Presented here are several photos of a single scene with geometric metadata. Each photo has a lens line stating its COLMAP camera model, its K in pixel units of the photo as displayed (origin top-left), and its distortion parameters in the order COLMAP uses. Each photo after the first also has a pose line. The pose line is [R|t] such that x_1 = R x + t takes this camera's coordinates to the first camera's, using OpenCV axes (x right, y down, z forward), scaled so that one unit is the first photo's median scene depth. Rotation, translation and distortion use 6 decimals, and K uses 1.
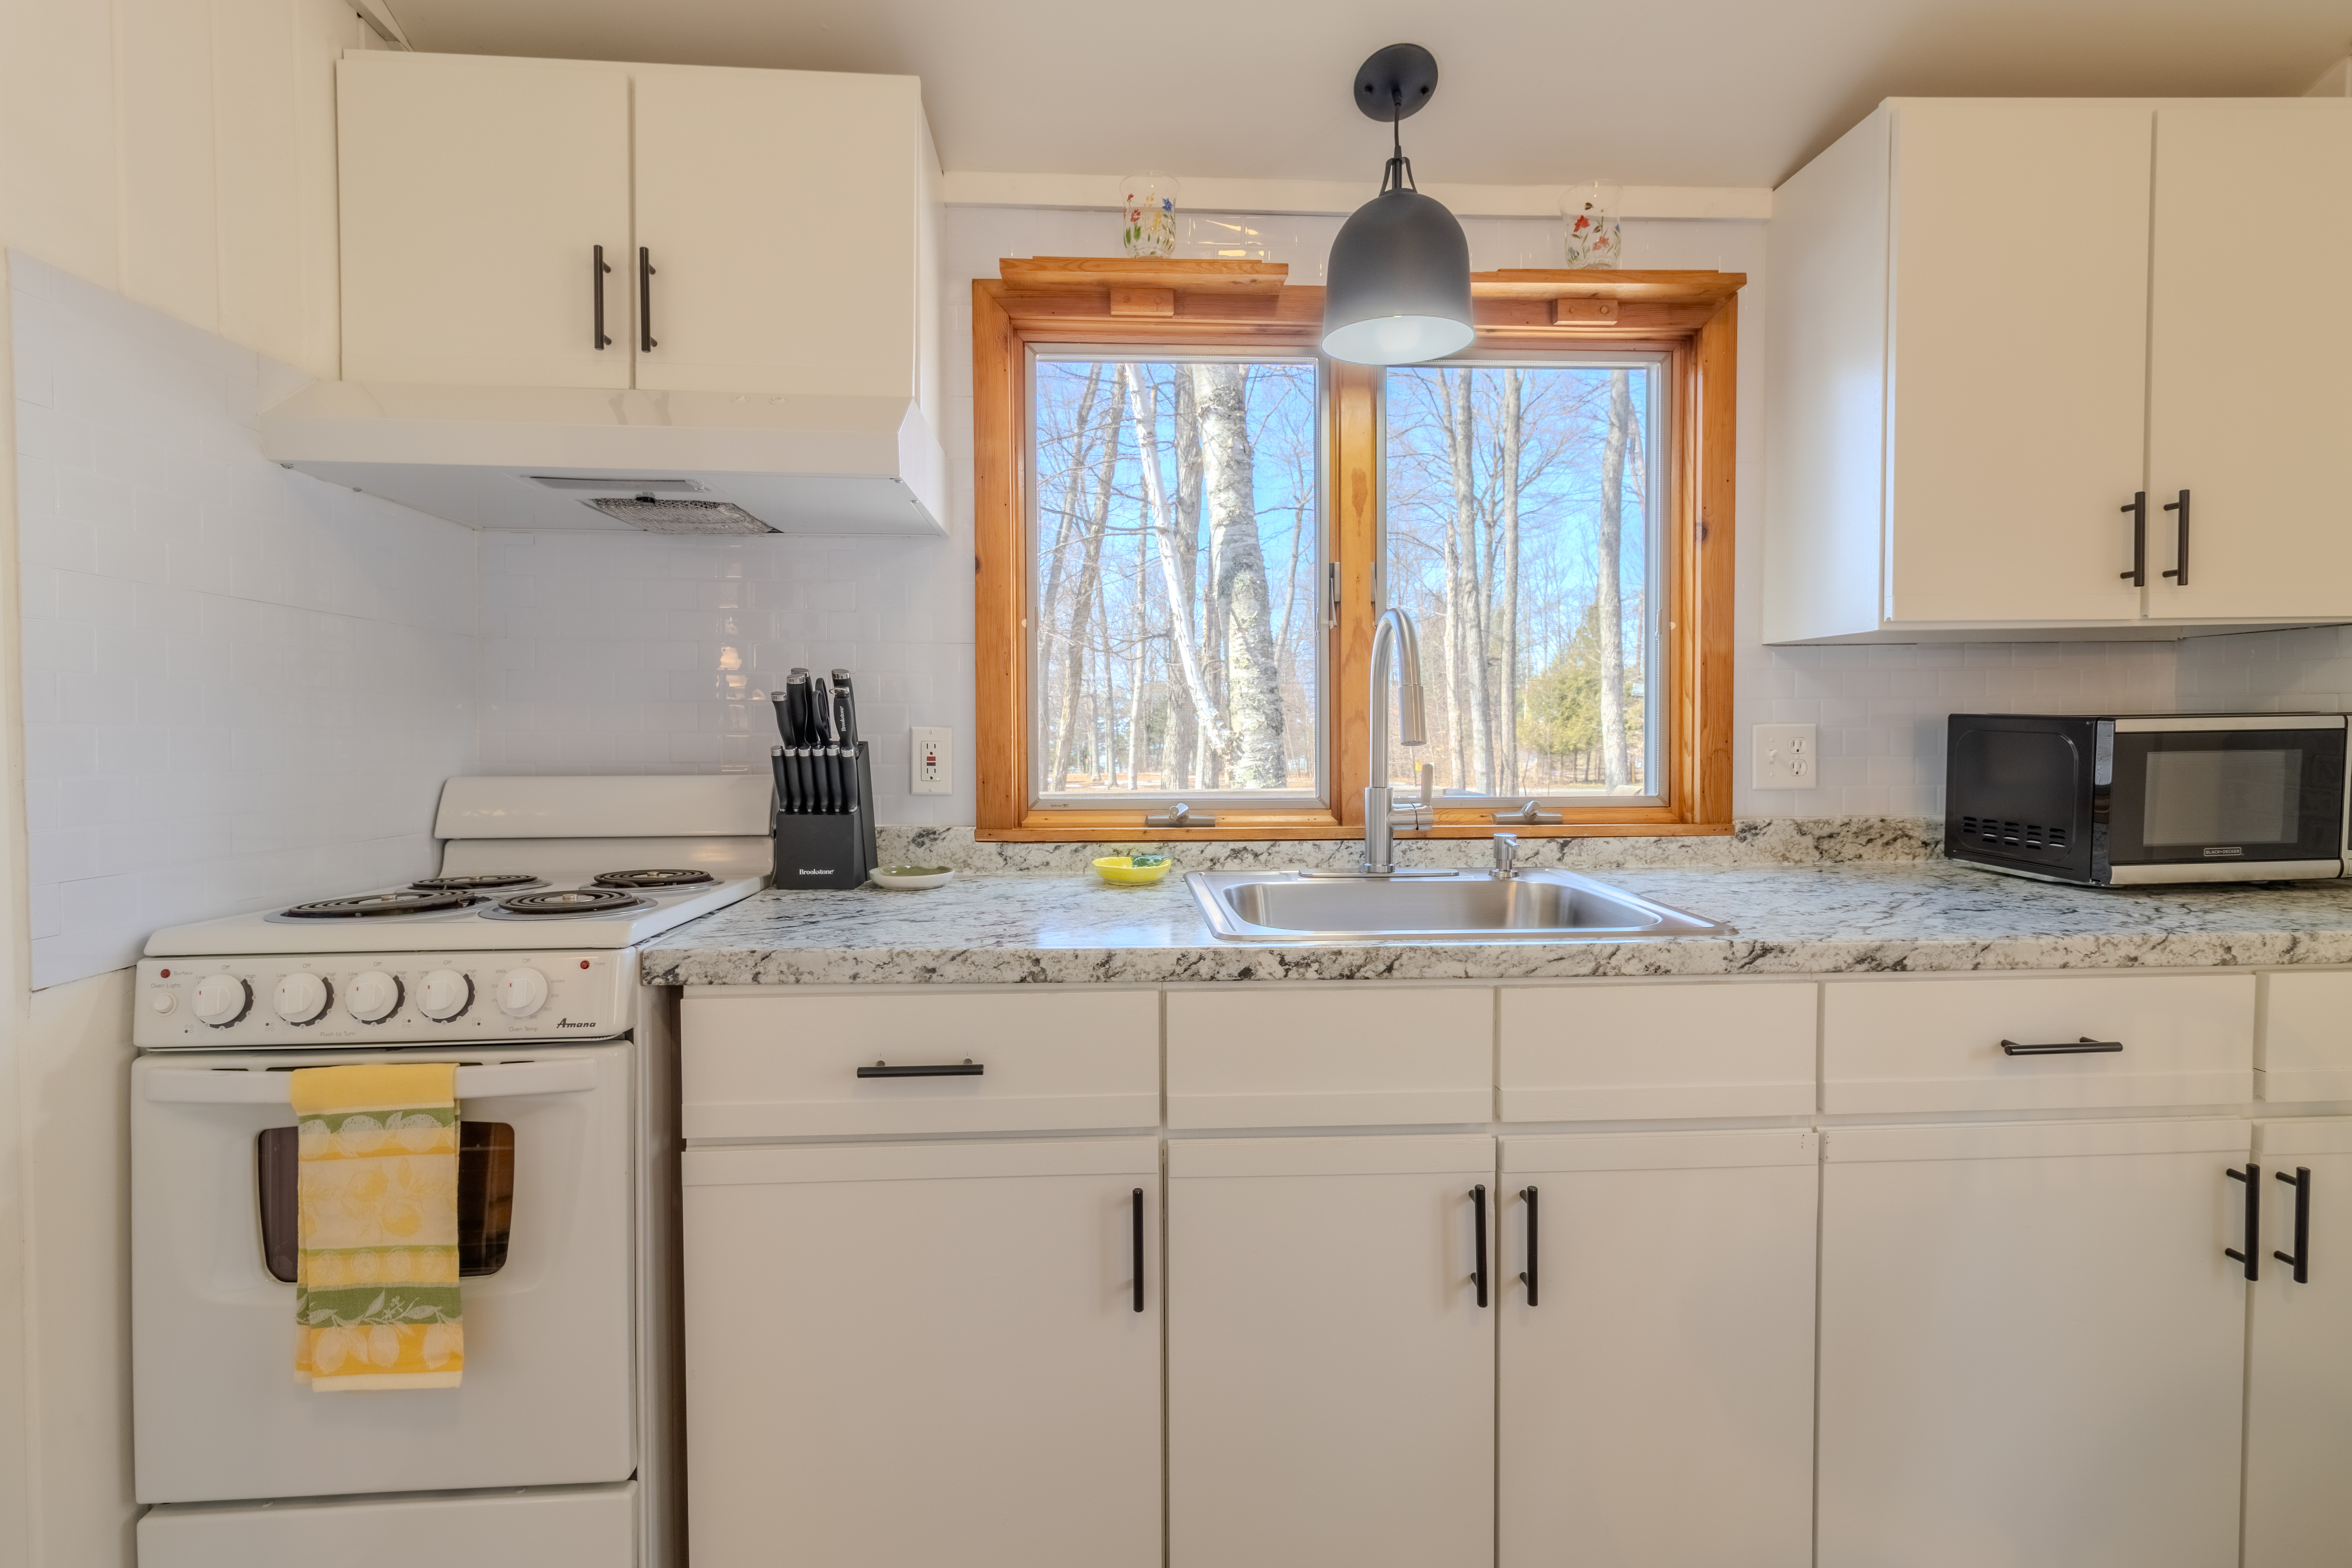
lens RADIAL K [[1109.8, 0, 1153.5], [0, 1109.8, 758.6], [0, 0, 1]] dist [0.000531, 0.000149]
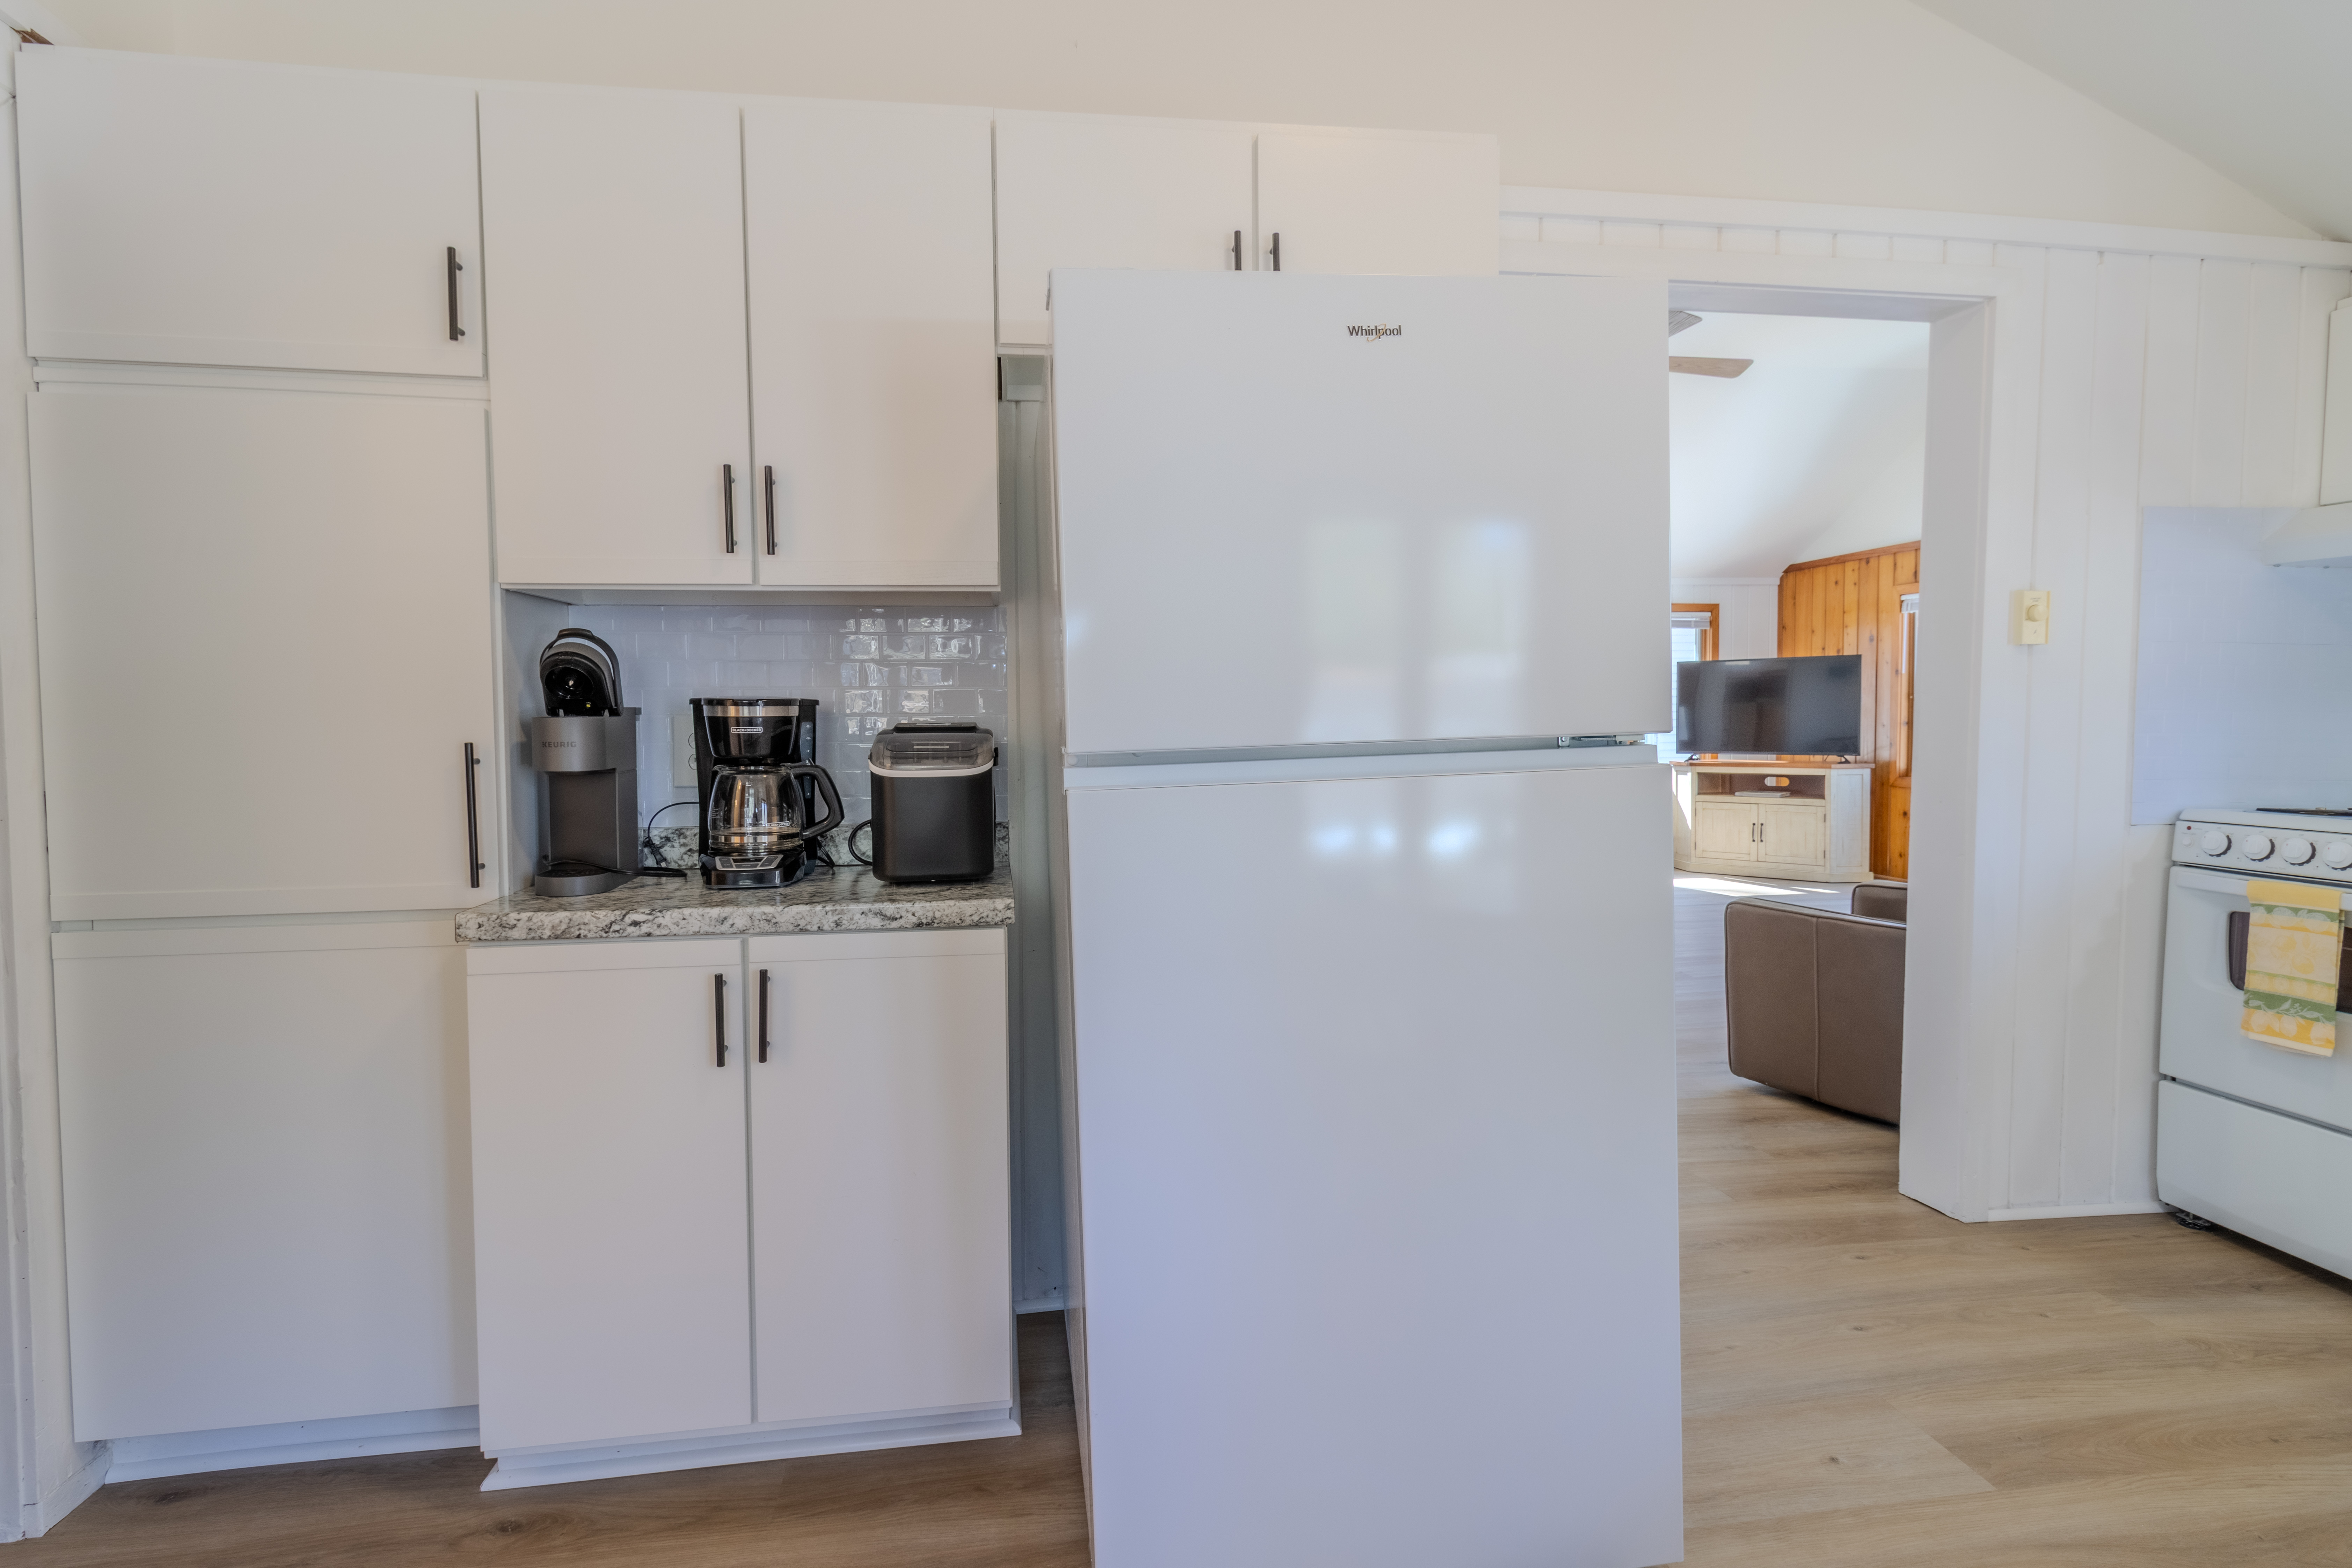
lens RADIAL K [[1109.9, 0, 1154.5], [0, 1109.9, 760.2], [0, 0, 1]] dist [0.000531, 0.000149]
pose [[0.077709, 0.043819, -0.996013, 0.770458], [-0.028933, 0.998712, 0.041680, 0.026298], [0.996556, 0.025578, 0.078877, -0.825355]]
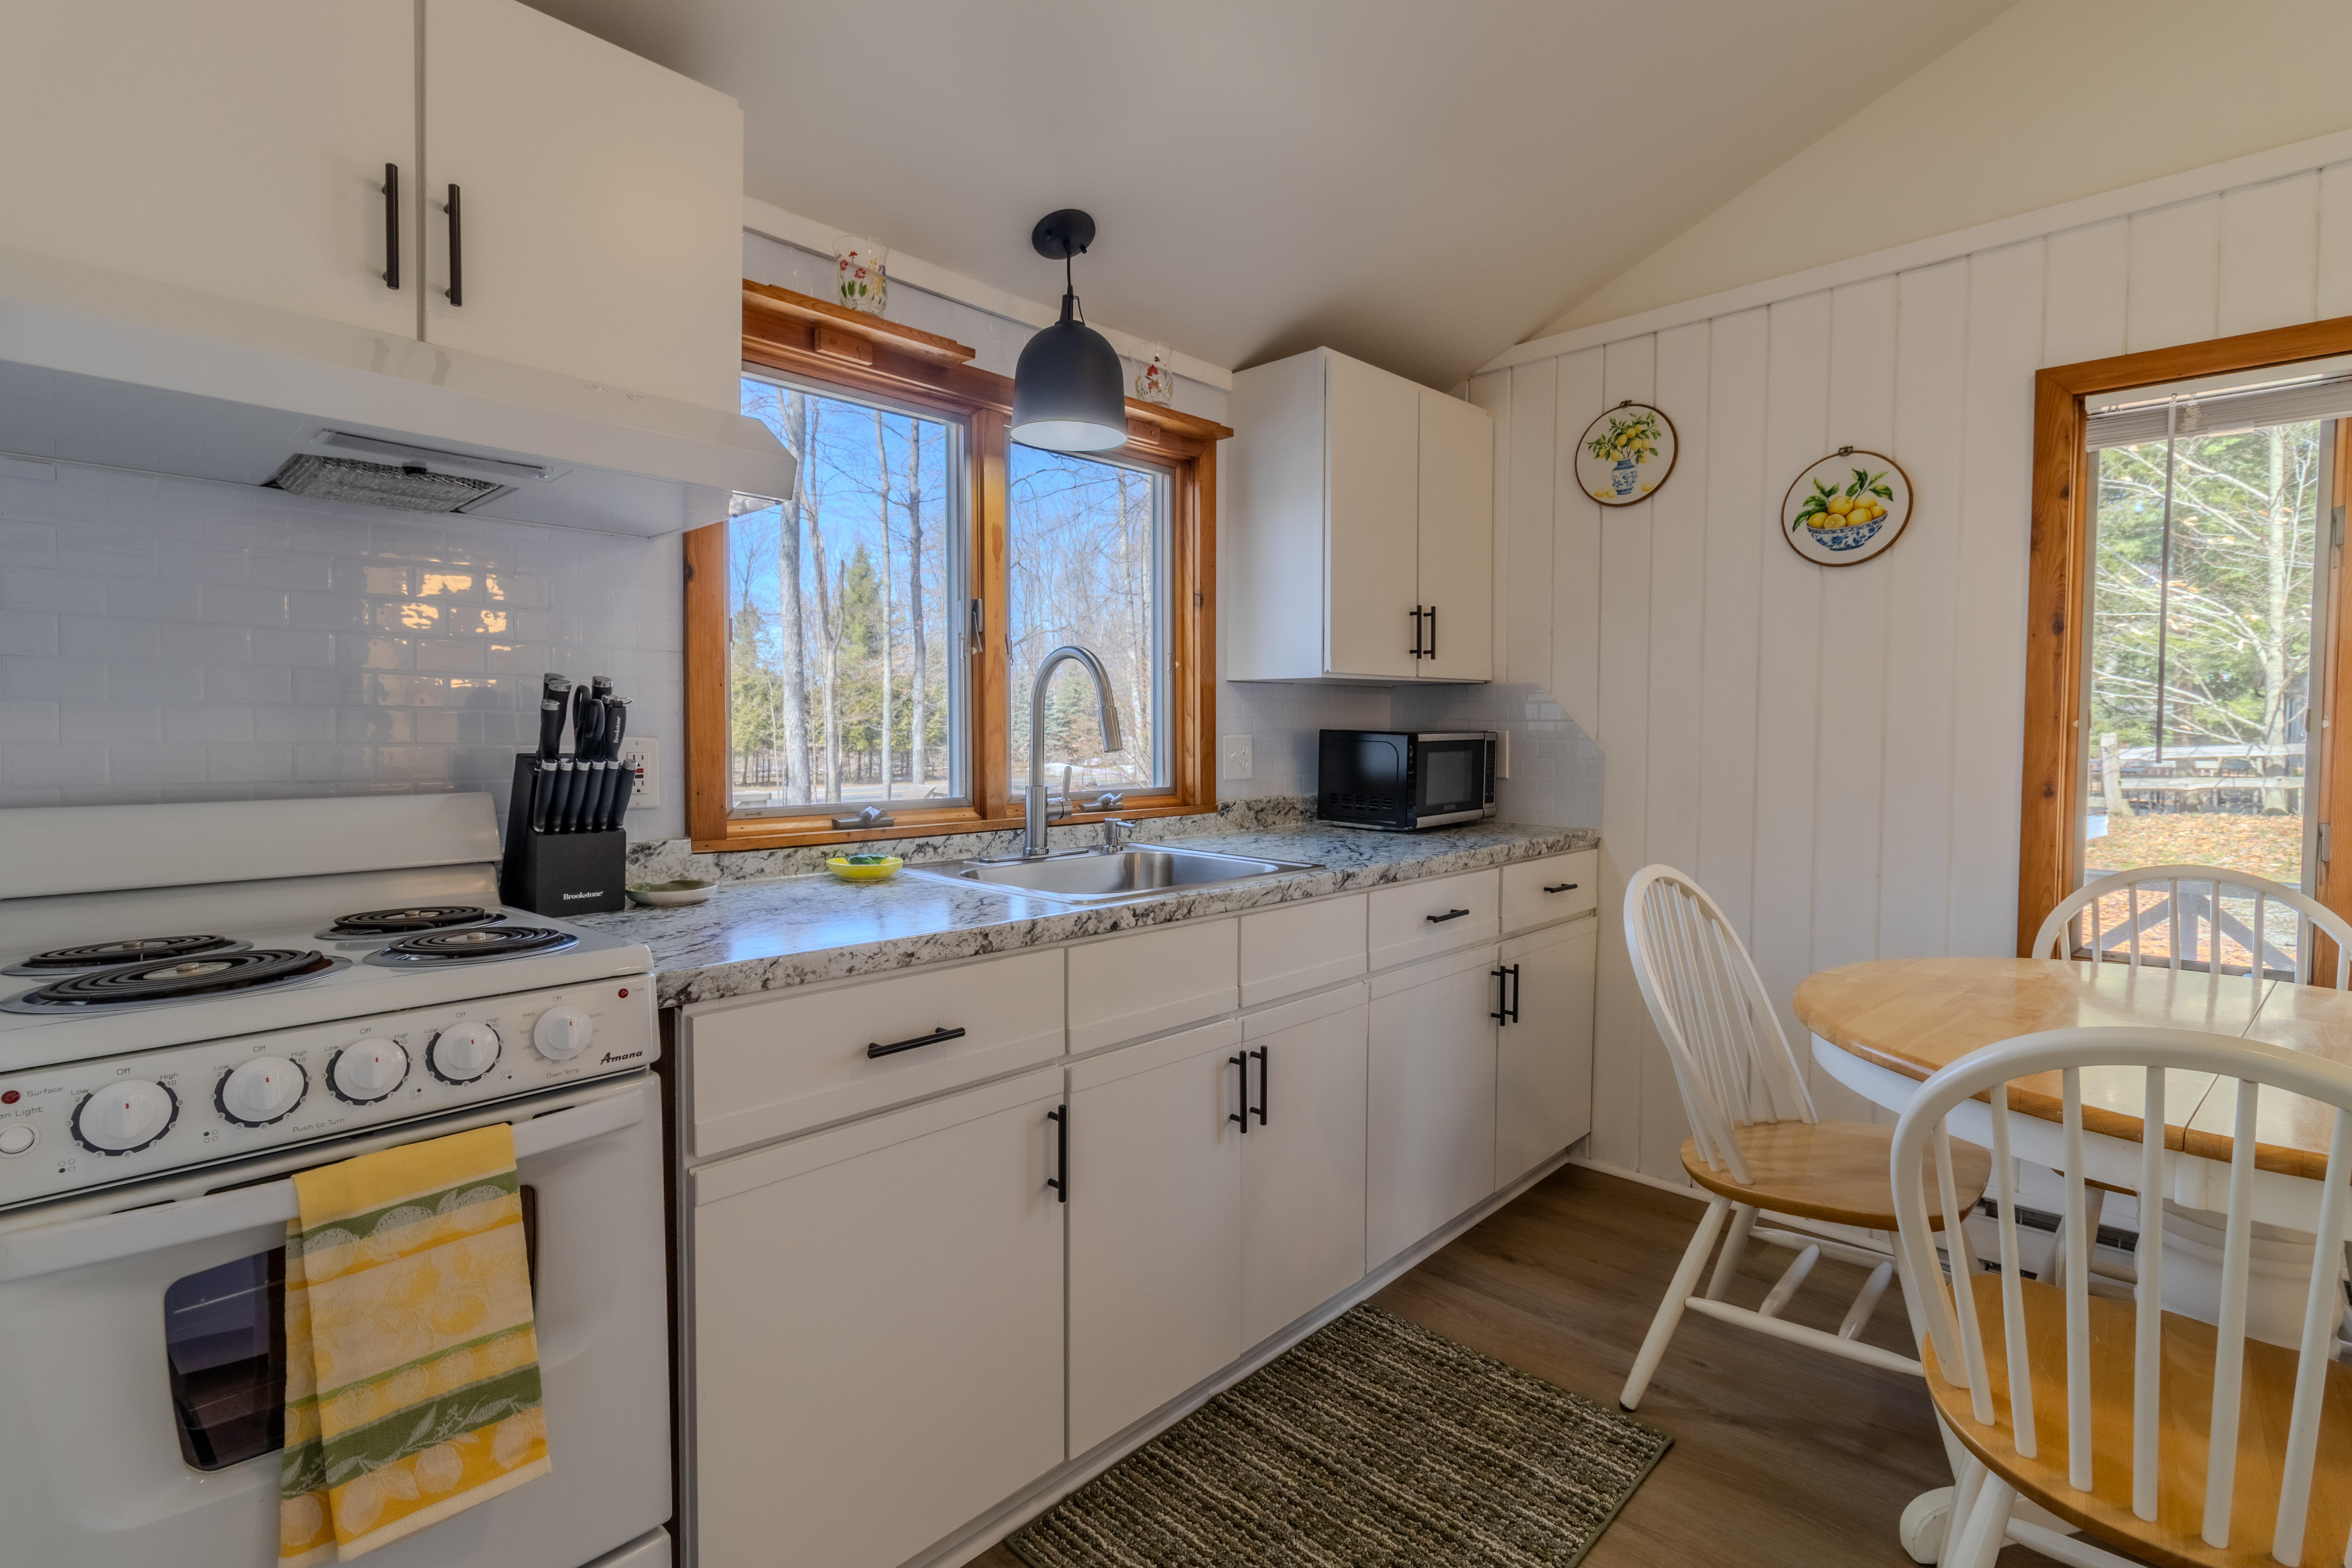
lens RADIAL K [[1109.9, 0, 1166.6], [0, 1109.9, 758.2], [0, 0, 1]] dist [0.000531, 0.000149]
pose [[0.728281, -0.012613, 0.685163, -0.617132], [0.015646, 0.999876, 0.001775, -0.006342], [-0.685100, 0.009427, 0.728388, -0.005279]]
